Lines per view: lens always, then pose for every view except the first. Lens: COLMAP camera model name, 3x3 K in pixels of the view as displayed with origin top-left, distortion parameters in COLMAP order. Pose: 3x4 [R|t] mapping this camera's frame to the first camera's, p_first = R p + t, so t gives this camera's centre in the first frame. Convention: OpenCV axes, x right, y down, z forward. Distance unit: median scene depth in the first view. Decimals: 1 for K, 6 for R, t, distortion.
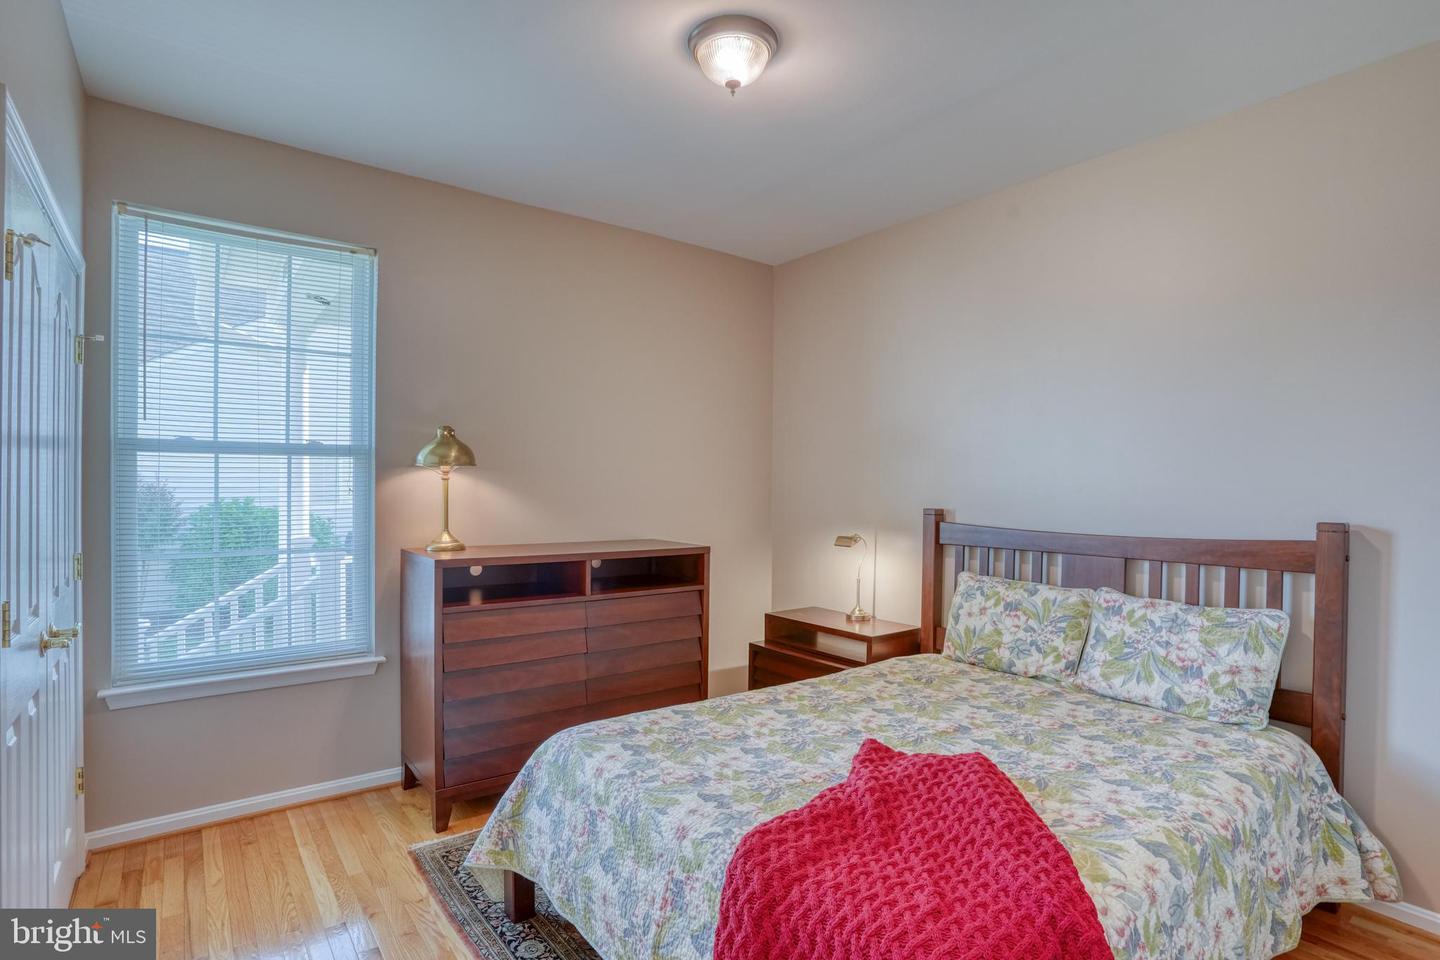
lens RADIAL K [[712.8, 0, 714.0], [0, 712.8, 480.4], [0, 0, 1]] dist [-0.065498, 0.016402]
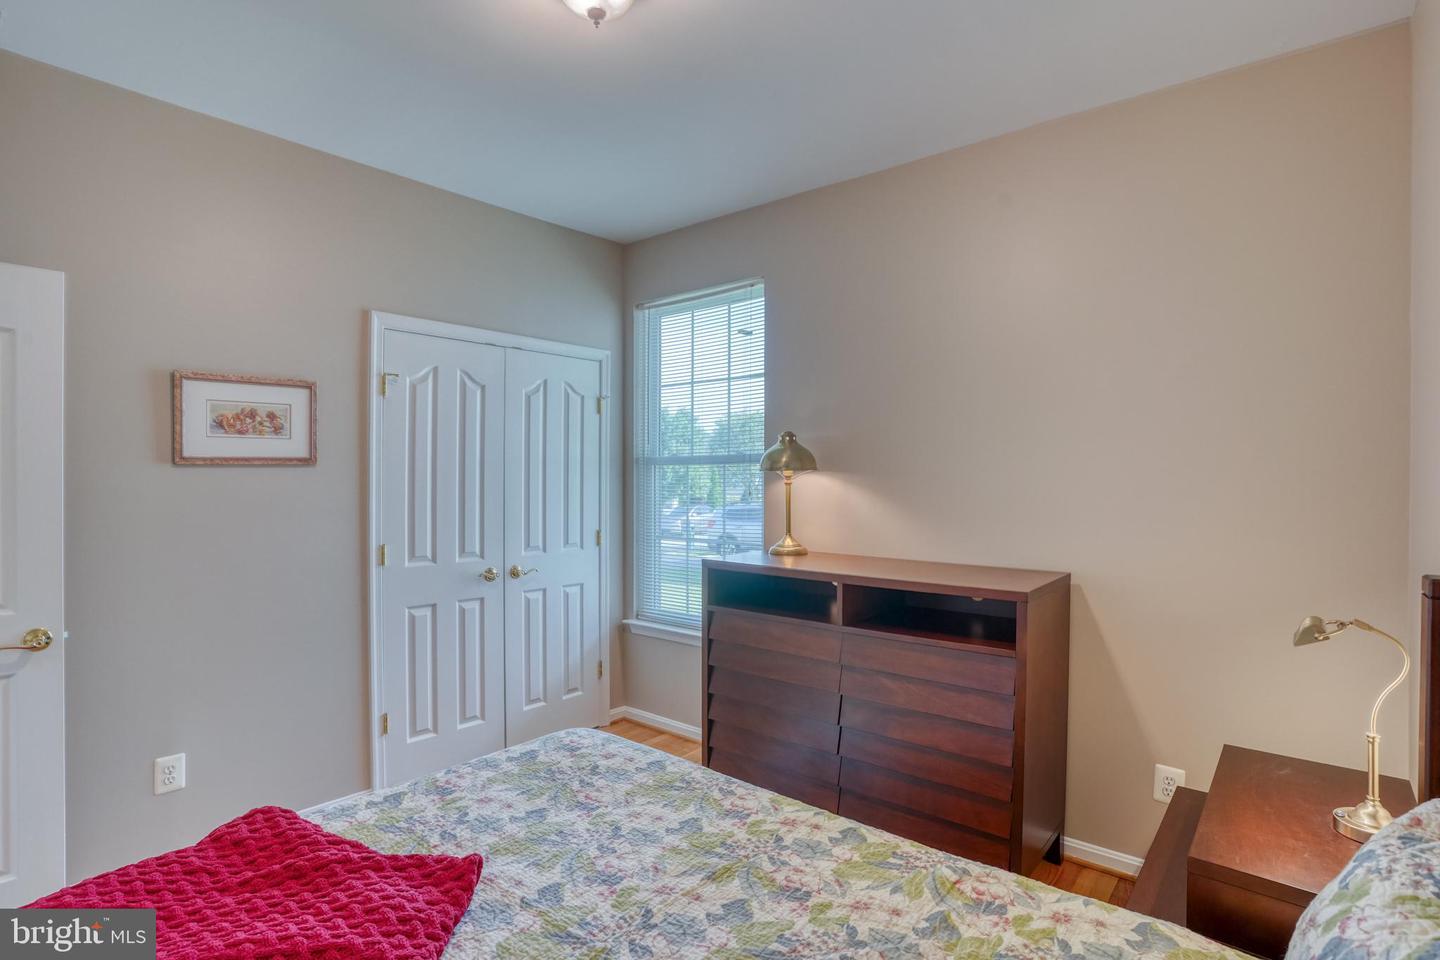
lens RADIAL K [[712.8, 0, 714.6], [0, 712.8, 478.2], [0, 0, 1]] dist [-0.065498, 0.016402]
pose [[0.216751, -0.006644, -0.976204, 0.718653], [0.009905, 0.999940, -0.004607, -0.007332], [0.976177, -0.008671, 0.216804, 0.811587]]
